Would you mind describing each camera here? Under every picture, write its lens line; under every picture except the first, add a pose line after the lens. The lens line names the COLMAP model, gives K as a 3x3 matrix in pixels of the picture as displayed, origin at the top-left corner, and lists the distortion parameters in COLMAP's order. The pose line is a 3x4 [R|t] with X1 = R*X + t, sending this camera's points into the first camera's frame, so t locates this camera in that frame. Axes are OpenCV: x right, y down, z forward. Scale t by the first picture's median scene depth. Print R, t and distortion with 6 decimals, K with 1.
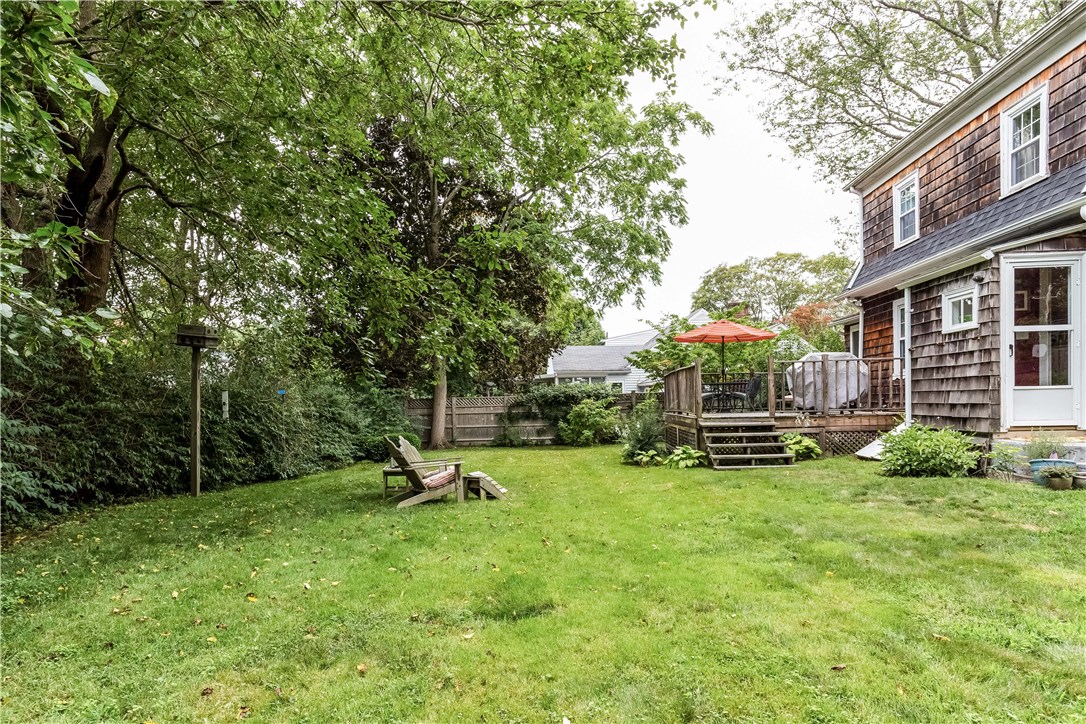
lens RADIAL K [[612.3, 0, 545.8], [0, 612.3, 392.3], [0, 0, 1]] dist [0.005781, 0.000963]
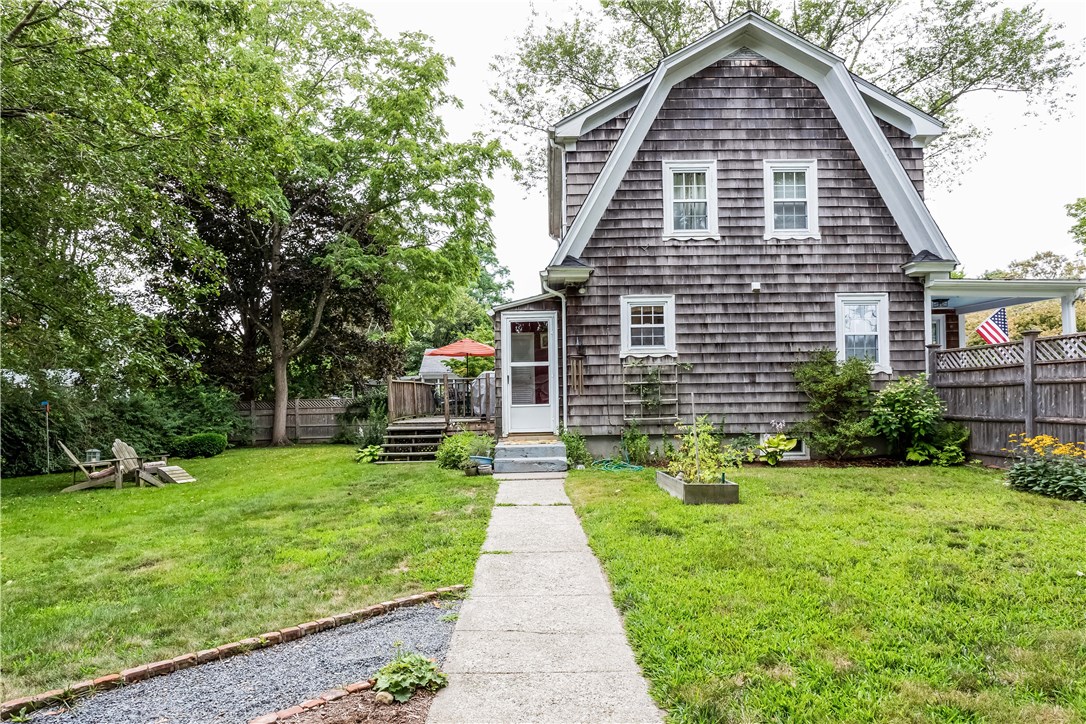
lens RADIAL K [[614.9, 0, 561.7], [0, 614.9, 390.0], [0, 0, 1]] dist [-0.046708, 0.039628]
pose [[0.996774, 0.001603, 0.080243, 0.259935], [-0.002137, 0.999976, 0.006564, -0.018232], [-0.080230, -0.006714, 0.996754, -0.149792]]
